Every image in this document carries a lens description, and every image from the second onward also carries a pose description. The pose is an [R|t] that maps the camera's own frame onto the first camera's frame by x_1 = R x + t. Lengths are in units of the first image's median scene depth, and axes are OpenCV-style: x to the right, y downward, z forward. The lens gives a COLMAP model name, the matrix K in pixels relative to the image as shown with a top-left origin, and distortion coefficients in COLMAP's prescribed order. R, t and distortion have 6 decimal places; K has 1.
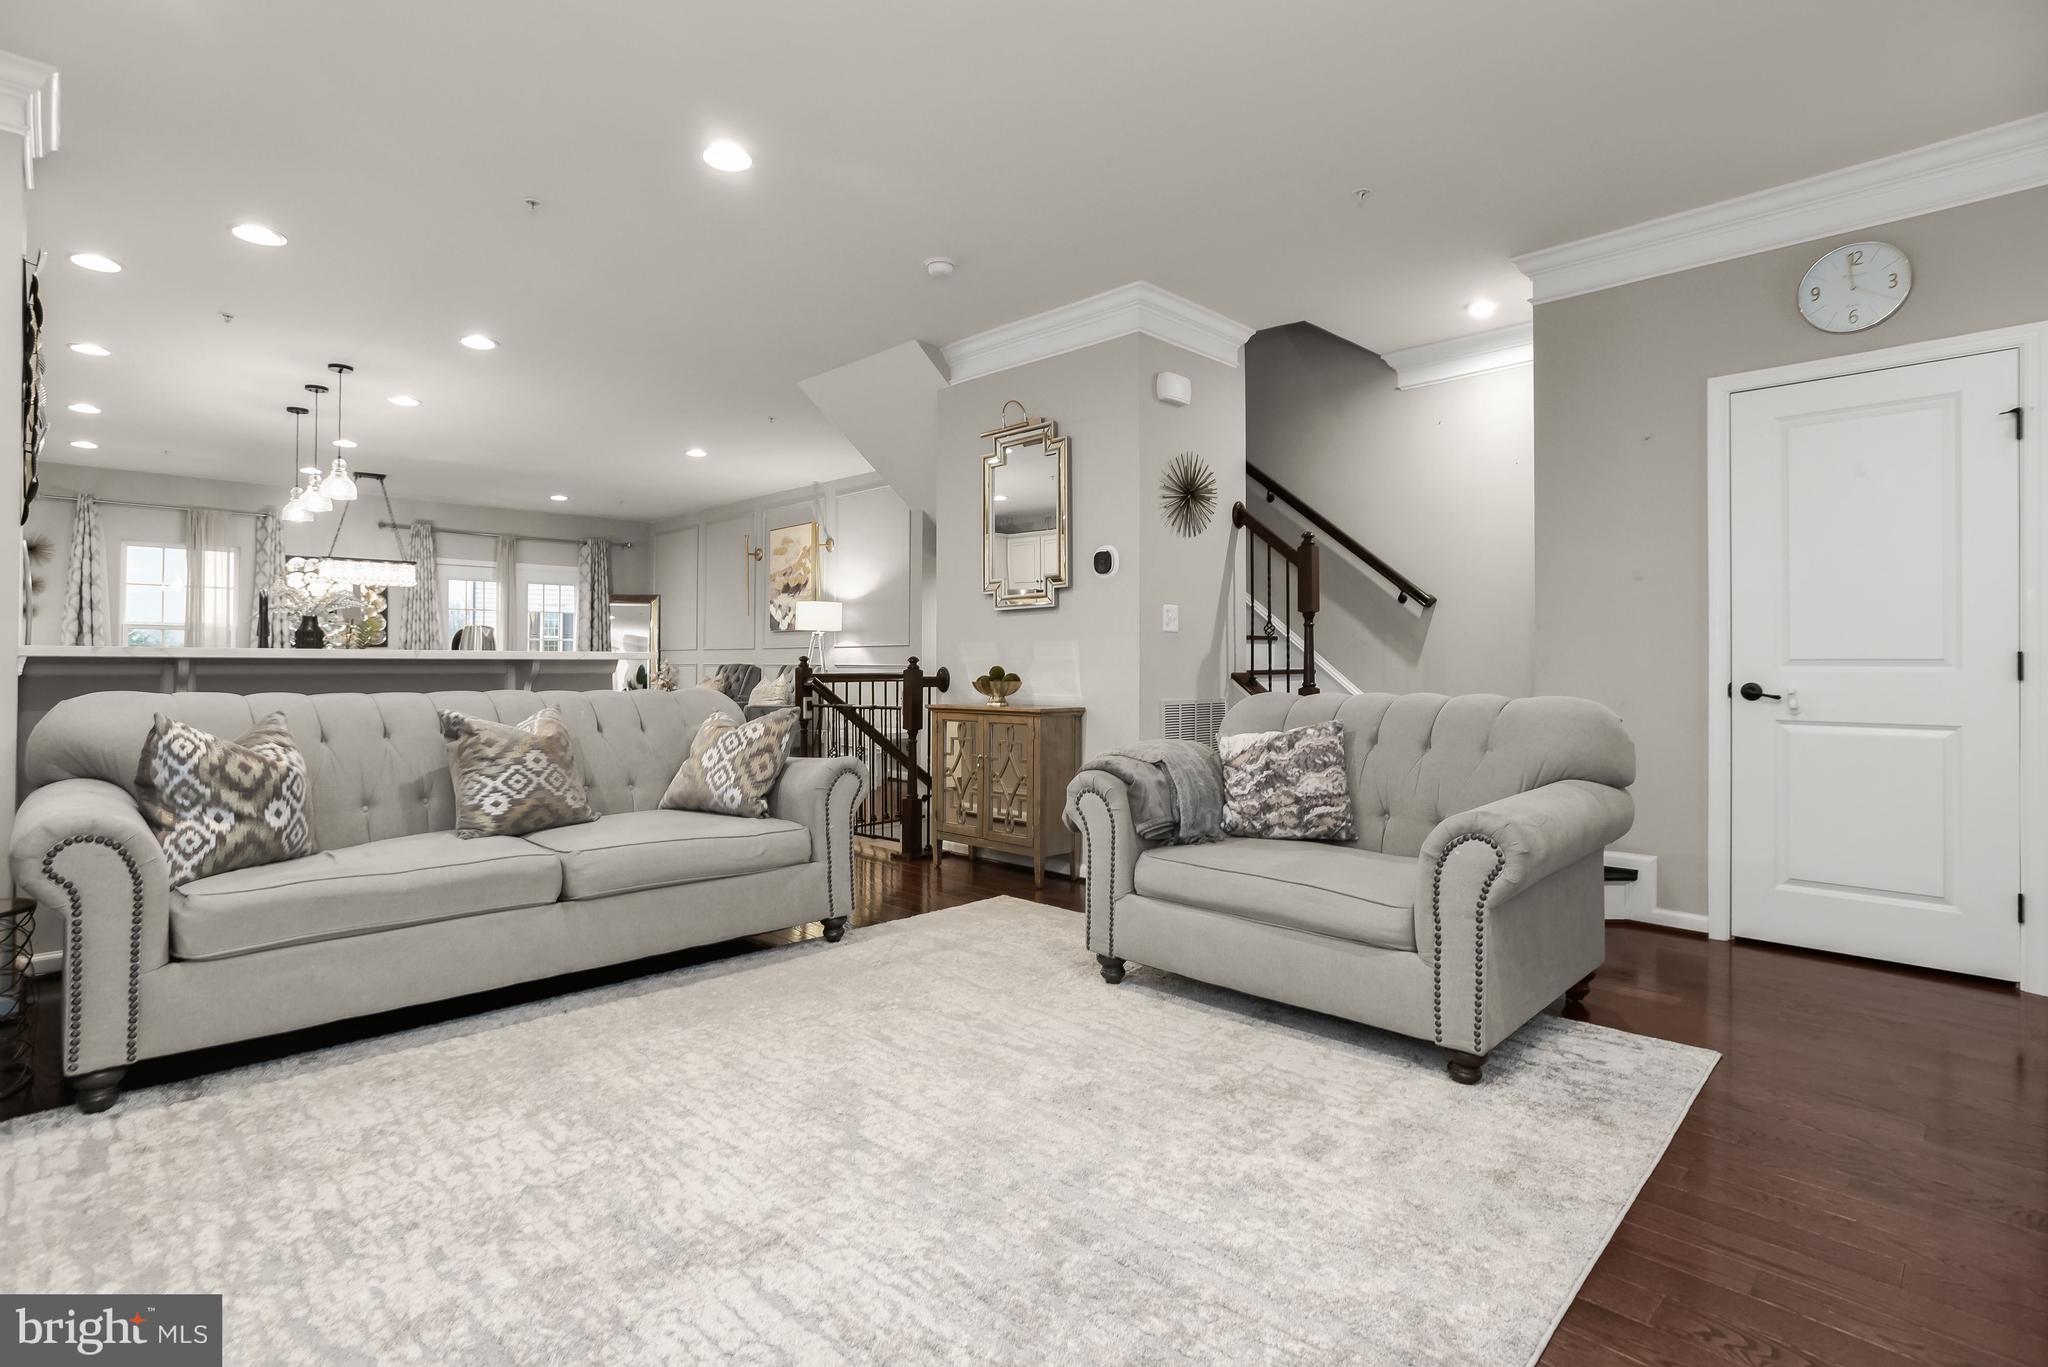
lens RADIAL K [[998.8, 0, 994.1], [0, 998.8, 661.5], [0, 0, 1]] dist [-0.009195, 0.000586]
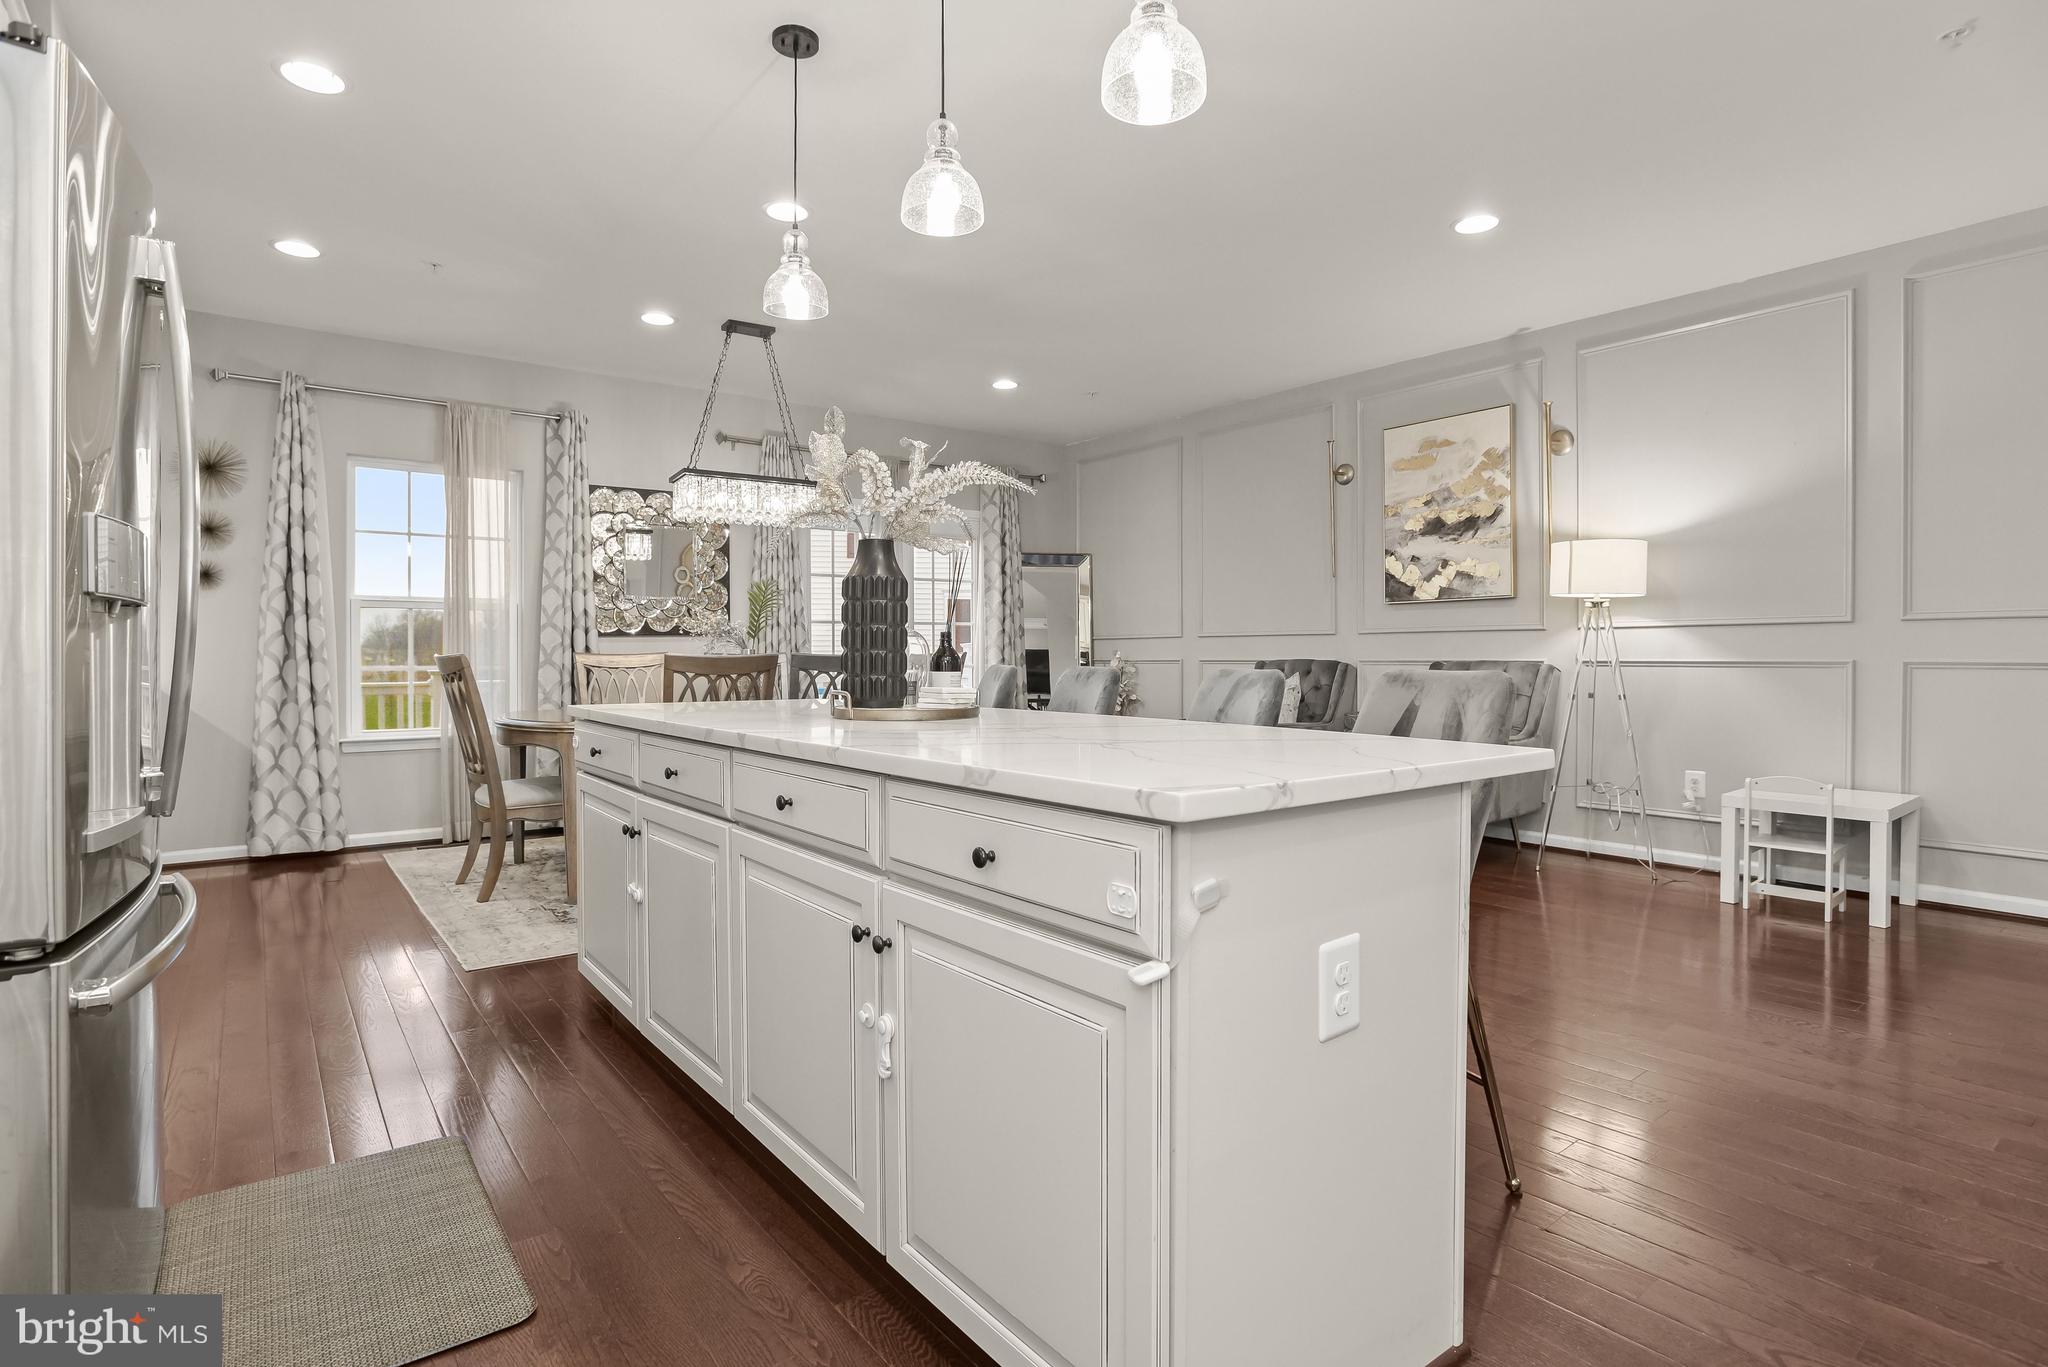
lens RADIAL K [[1005.2, 0, 1020.8], [0, 1005.2, 682.2], [0, 0, 1]] dist [-0.073435, 0.029258]
pose [[0.995083, -0.001491, -0.099031, -0.434346], [0.004324, 0.999587, 0.028396, -0.002561], [0.098948, -0.028685, 0.994679, 0.469675]]
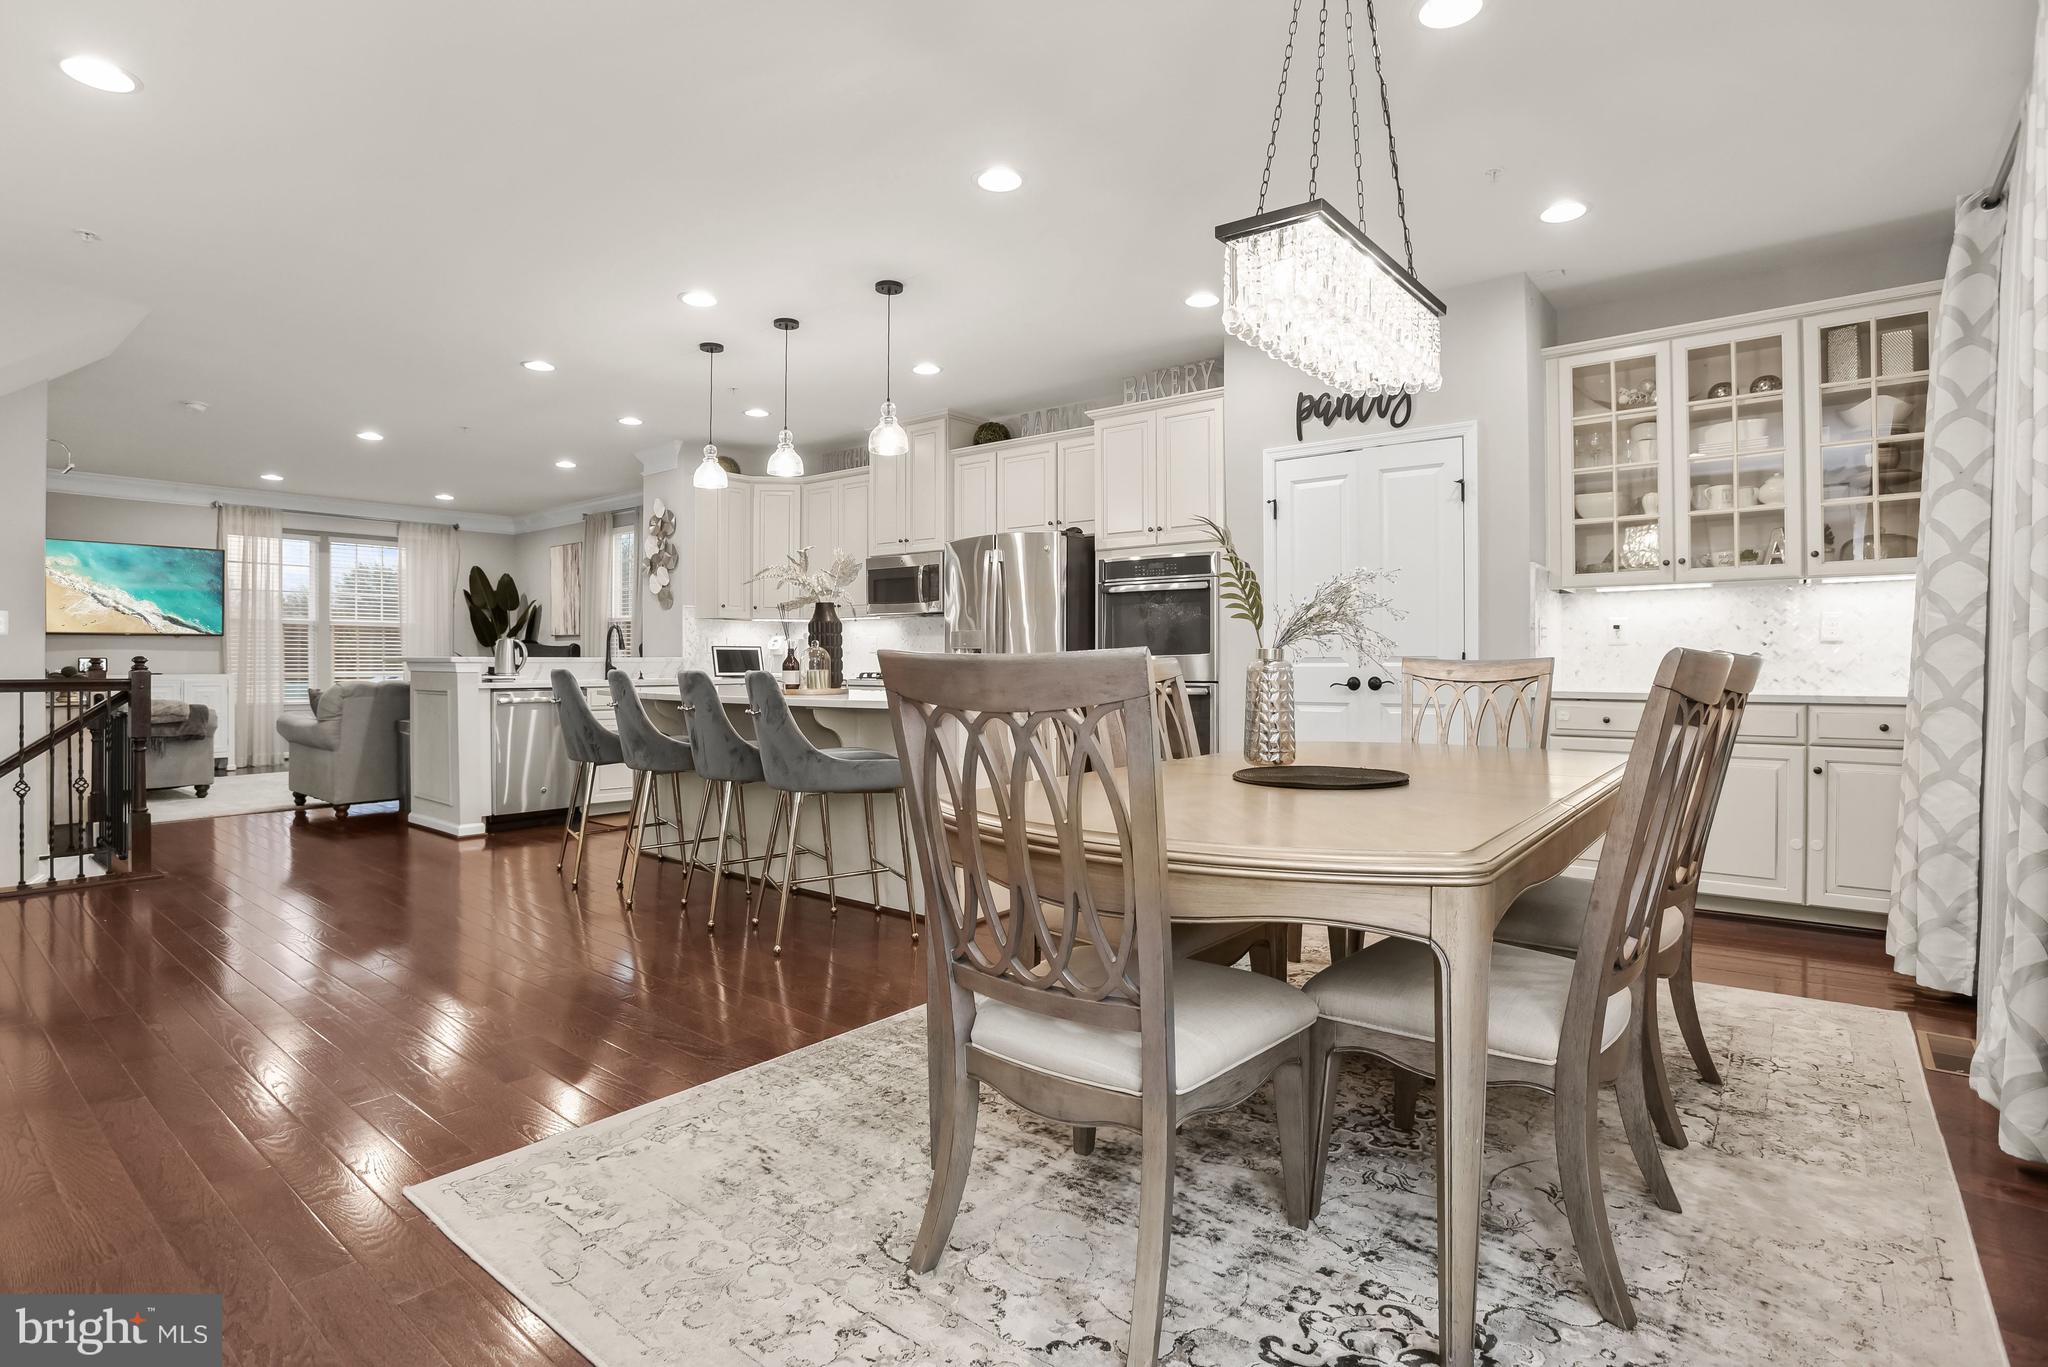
lens RADIAL K [[1015.9, 0, 1022.6], [0, 1015.9, 667.9], [0, 0, 1]] dist [-0.074317, 0.035191]
pose [[-0.990877, -0.003137, -0.134730, -0.531697], [-0.003691, 0.999986, 0.003862, -0.001163], [0.134716, 0.004324, -0.990875, 1.281967]]
